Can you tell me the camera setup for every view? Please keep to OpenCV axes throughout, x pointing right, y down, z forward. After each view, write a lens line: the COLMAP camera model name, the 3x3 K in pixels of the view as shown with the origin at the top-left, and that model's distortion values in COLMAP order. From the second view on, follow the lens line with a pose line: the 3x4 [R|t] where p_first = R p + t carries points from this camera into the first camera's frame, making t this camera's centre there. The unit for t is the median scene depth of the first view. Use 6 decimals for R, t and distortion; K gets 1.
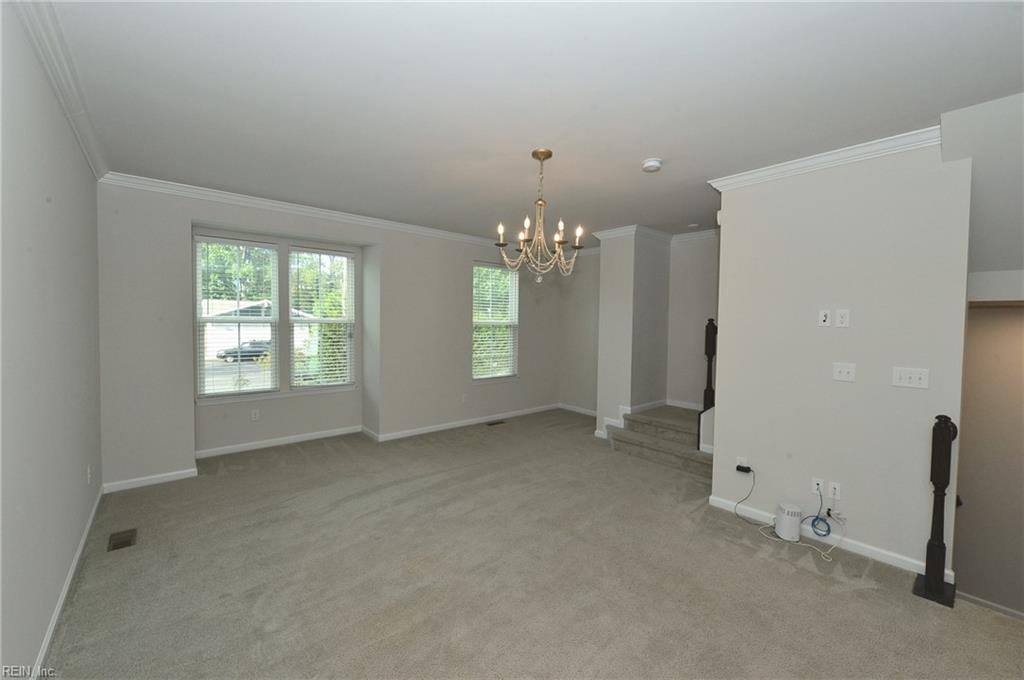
lens RADIAL K [[405.5, 0, 512.0], [0, 405.5, 340.0], [0, 0, 1]] dist [-0.002144, -0.000161]
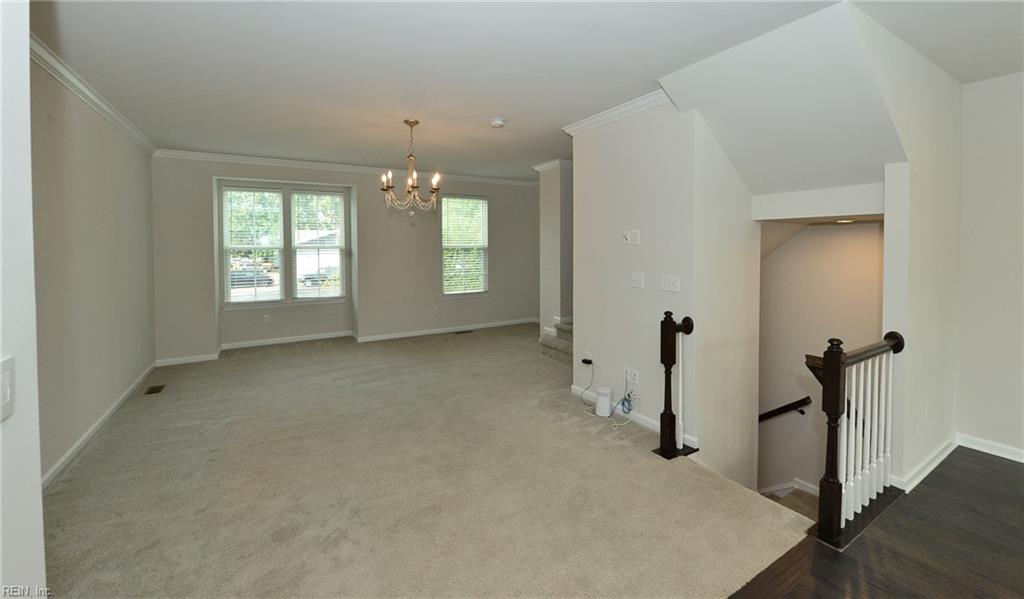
lens RADIAL K [[415.3, 0, 511.2], [0, 415.3, 258.2], [0, 0, 1]] dist [-0.001263, -0.000170]
pose [[0.983718, -0.013391, -0.179220, 0.521237], [0.010821, 0.999824, -0.015308, 0.021111], [0.179393, 0.013119, 0.983690, -0.251805]]
